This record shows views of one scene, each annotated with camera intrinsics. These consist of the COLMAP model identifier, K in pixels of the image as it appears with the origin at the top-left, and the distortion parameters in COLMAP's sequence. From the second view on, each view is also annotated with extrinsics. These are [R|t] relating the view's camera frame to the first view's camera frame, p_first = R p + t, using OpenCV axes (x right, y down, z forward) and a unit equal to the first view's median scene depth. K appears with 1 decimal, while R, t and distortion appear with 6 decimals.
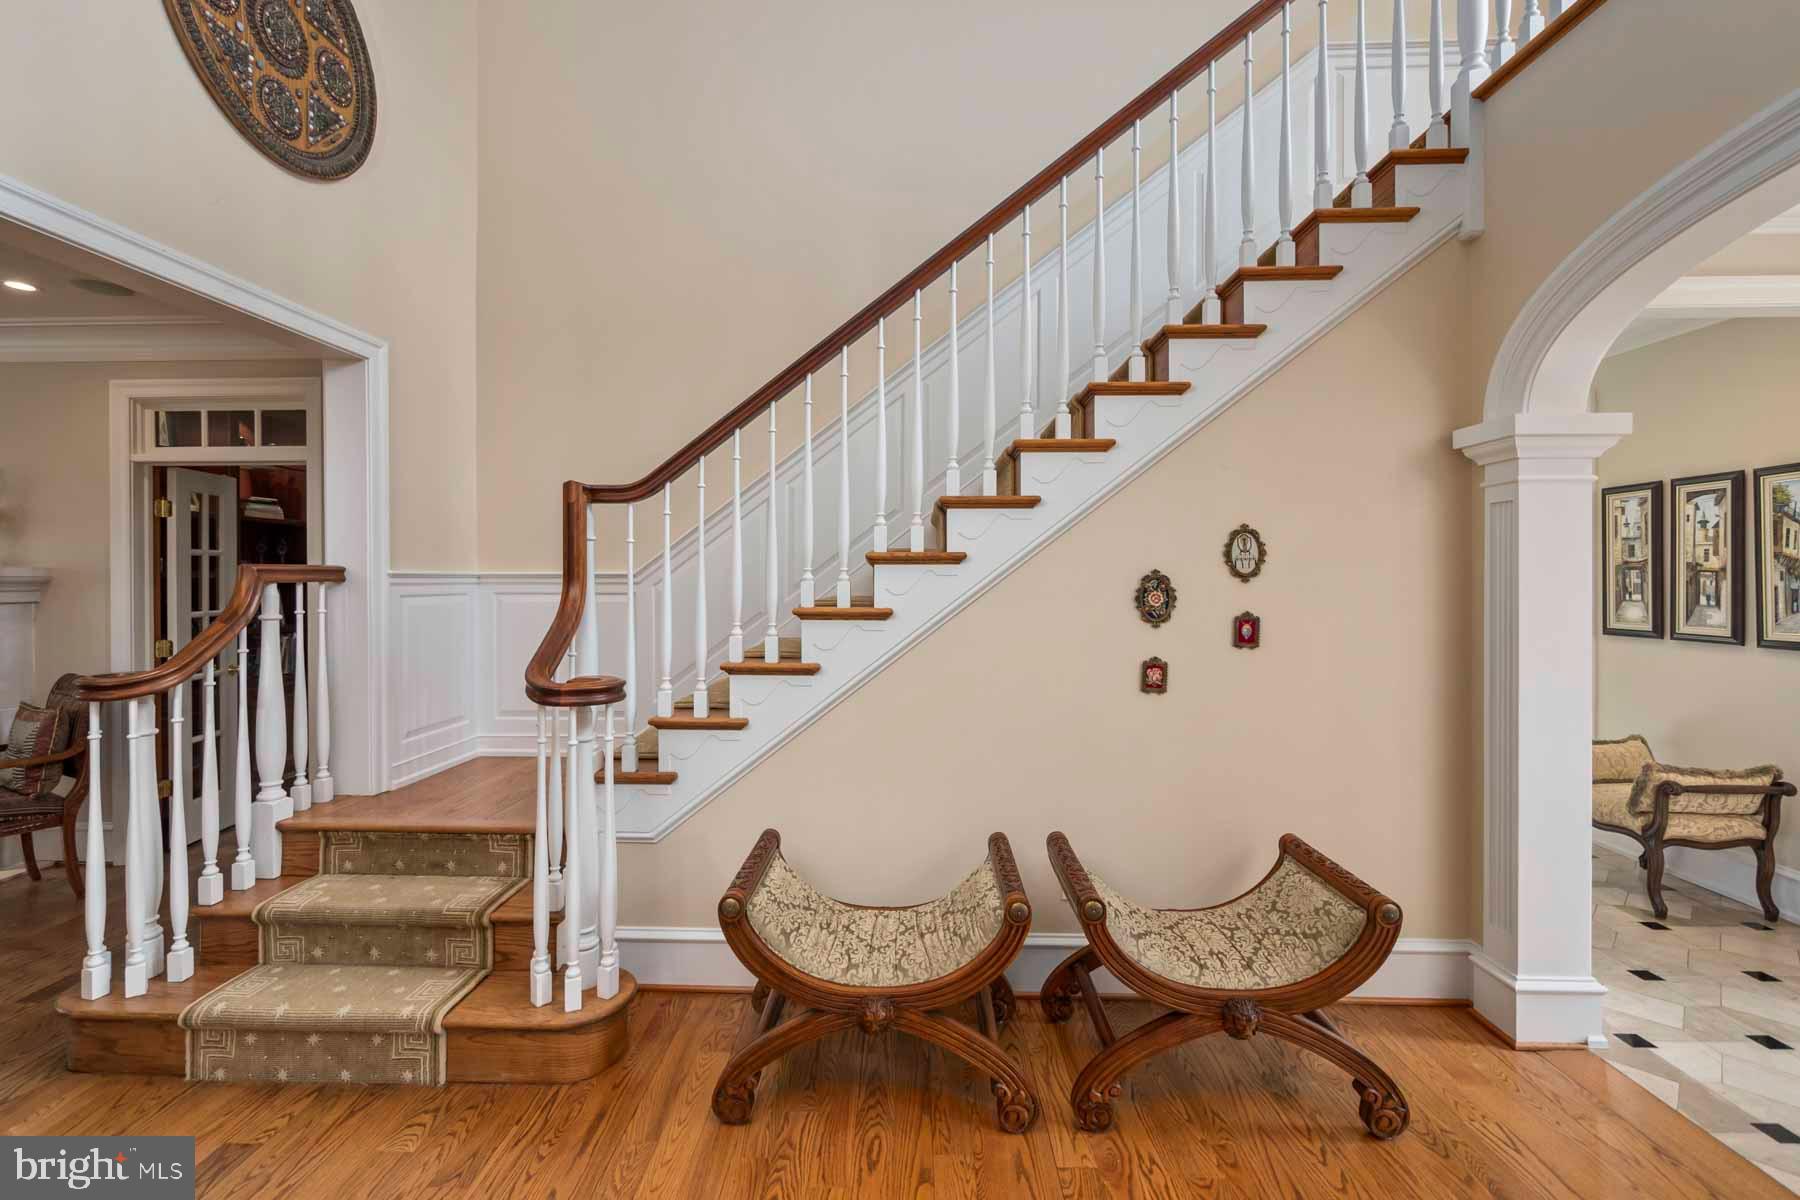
lens RADIAL K [[776.4, 0, 894.9], [0, 776.4, 587.8], [0, 0, 1]] dist [-0.002258, -0.000401]
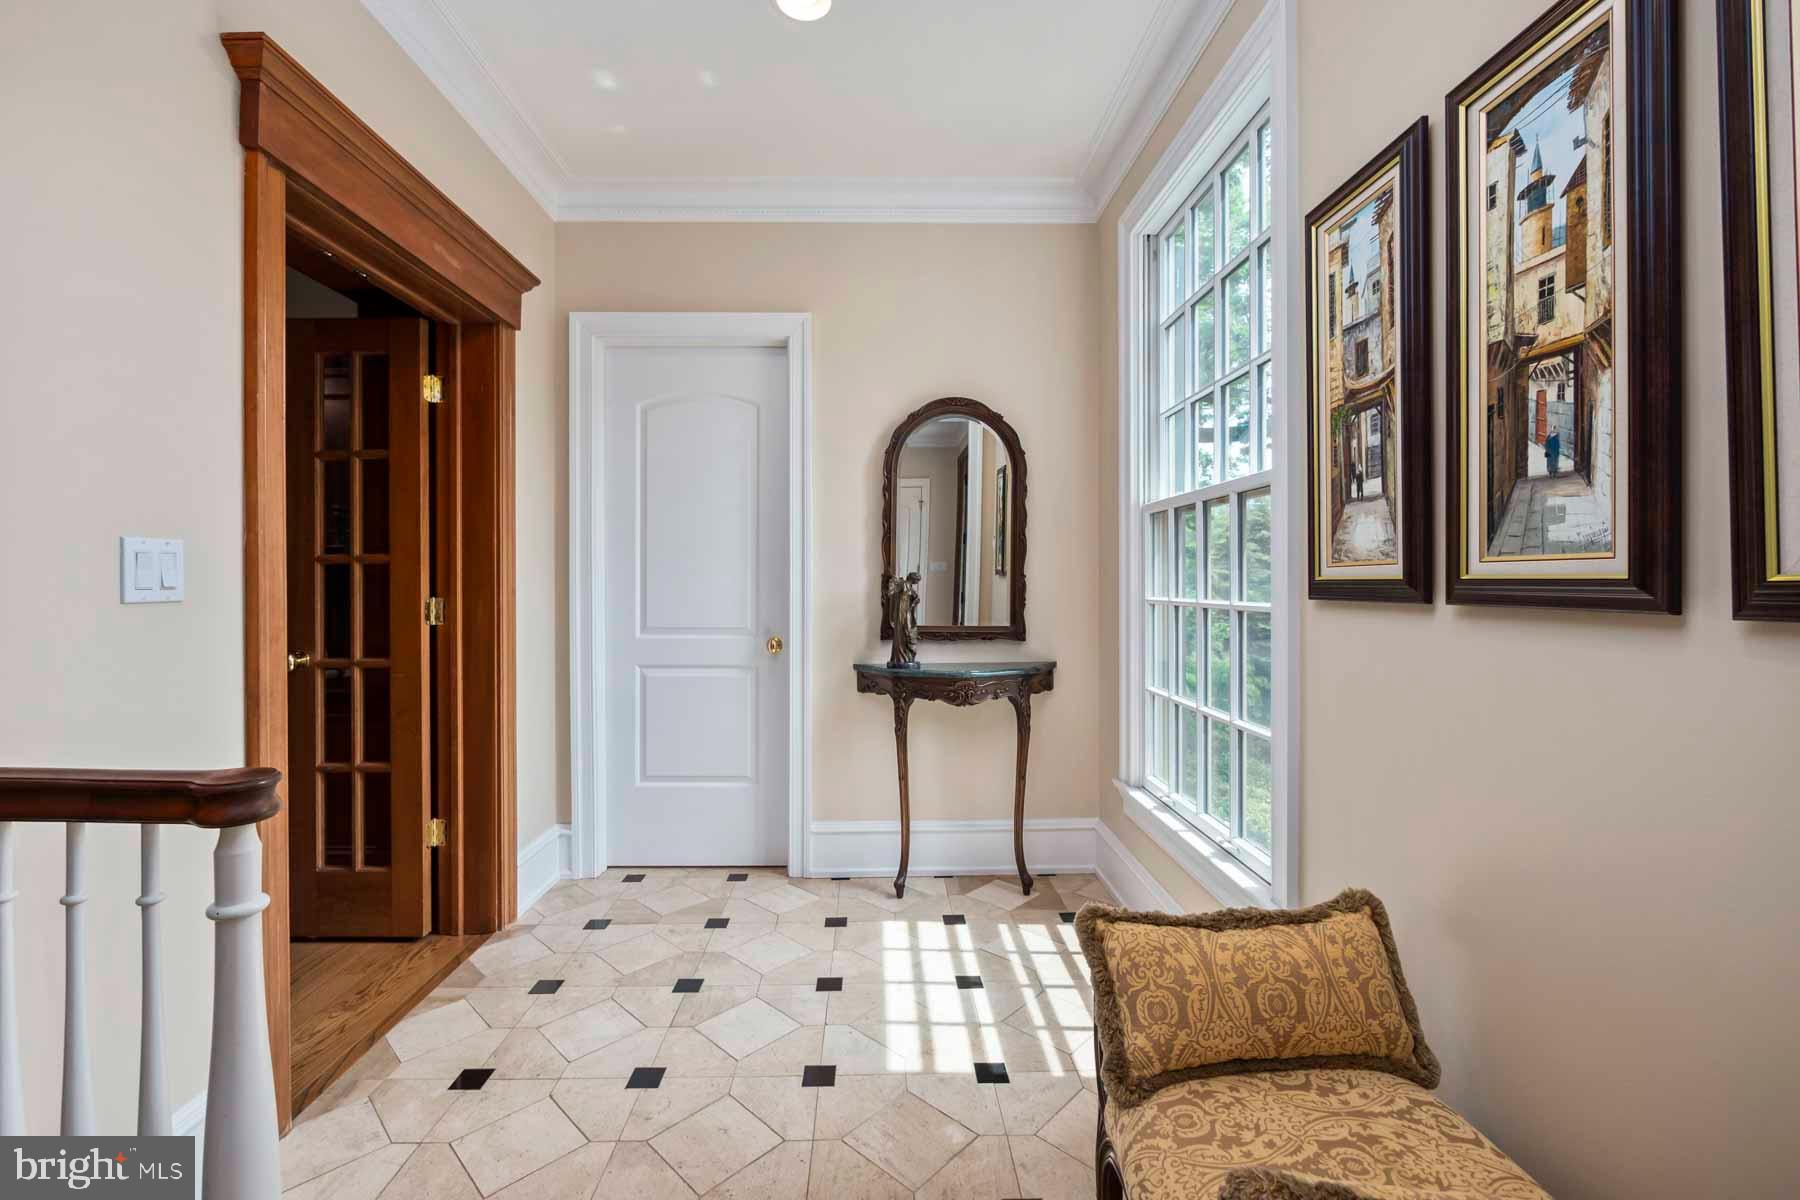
lens RADIAL K [[776.4, 0, 894.9], [0, 776.4, 587.8], [0, 0, 1]] dist [-0.002258, -0.000401]
pose [[0.997064, 0.000861, 0.076566, 0.756244], [-0.000611, 0.999994, -0.003287, 0.062282], [-0.076568, 0.003231, 0.997059, 0.705190]]
